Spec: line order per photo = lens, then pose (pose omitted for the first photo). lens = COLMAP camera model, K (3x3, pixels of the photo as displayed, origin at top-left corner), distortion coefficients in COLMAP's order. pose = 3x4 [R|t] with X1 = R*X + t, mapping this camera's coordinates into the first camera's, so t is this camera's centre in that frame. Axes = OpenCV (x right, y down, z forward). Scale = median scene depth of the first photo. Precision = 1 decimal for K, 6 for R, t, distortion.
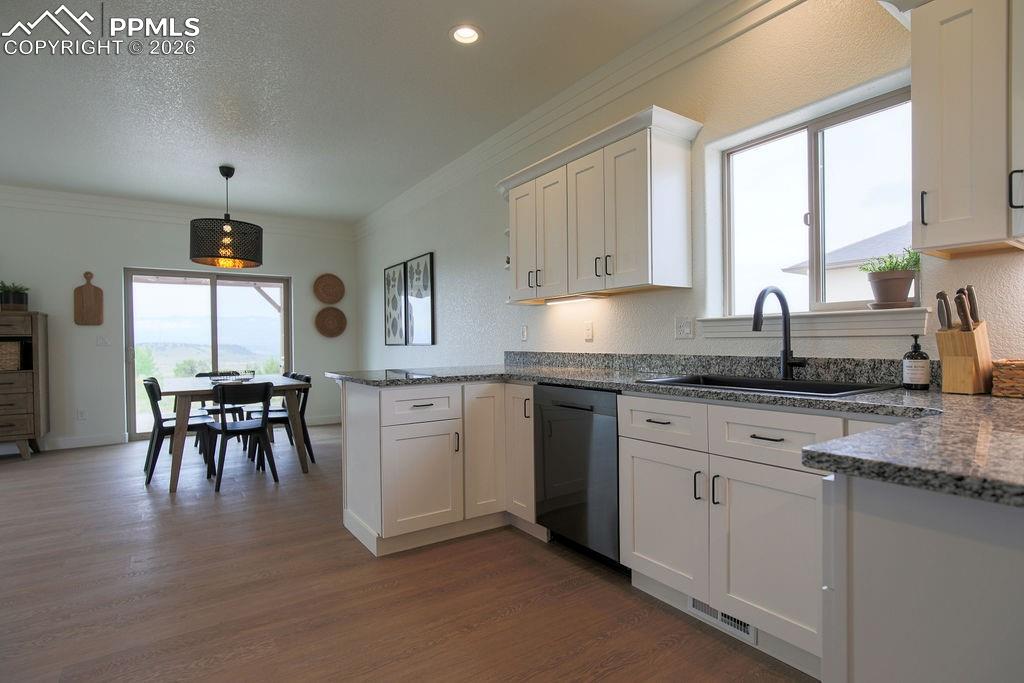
lens RADIAL K [[519.9, 0, 525.3], [0, 519.9, 346.8], [0, 0, 1]] dist [-0.016089, 0.000149]
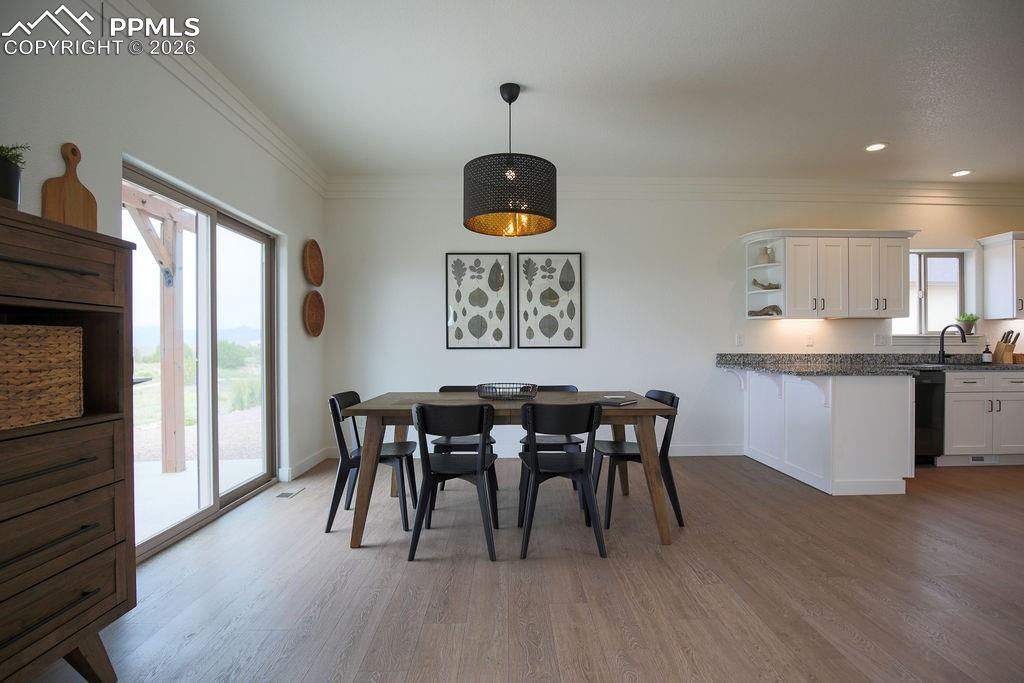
lens RADIAL K [[519.9, 0, 525.3], [0, 519.9, 346.8], [0, 0, 1]] dist [-0.016089, 0.000149]
pose [[0.536246, 0.011097, 0.843989, -1.749951], [0.003780, 0.999872, -0.015549, 0.012821], [-0.844053, 0.011528, 0.536136, 0.947189]]
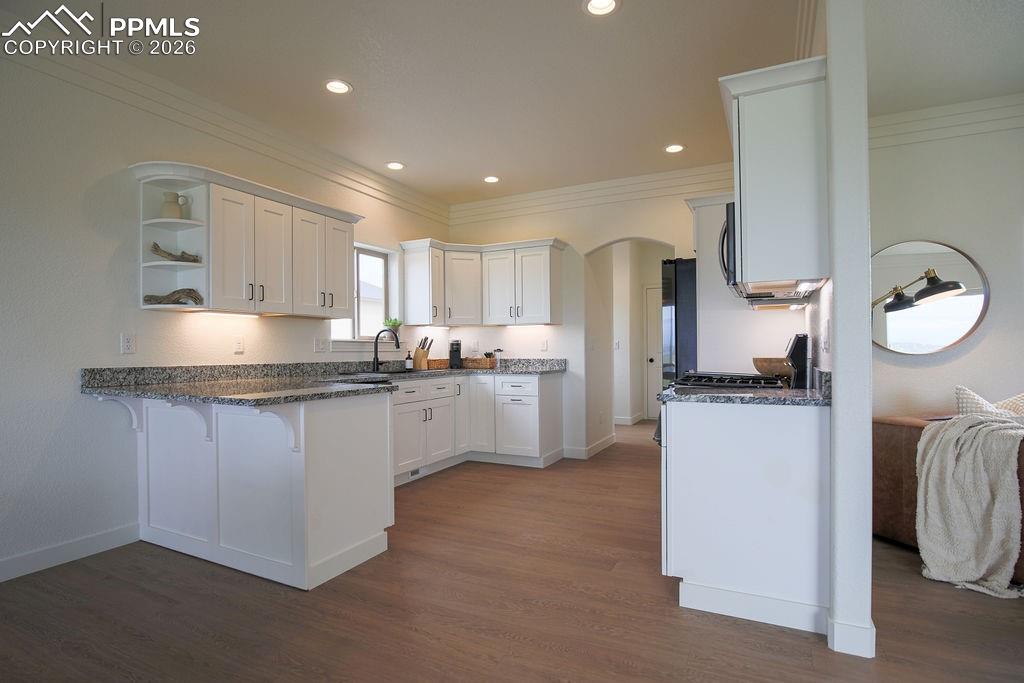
lens RADIAL K [[527.1, 0, 508.7], [0, 527.1, 351.9], [0, 0, 1]] dist [-0.034668, -0.000116]
pose [[-0.478277, 0.012231, 0.878124, -1.165613], [0.021417, 0.999768, -0.002260, -0.000340], [-0.877948, 0.017726, -0.478428, 1.095034]]
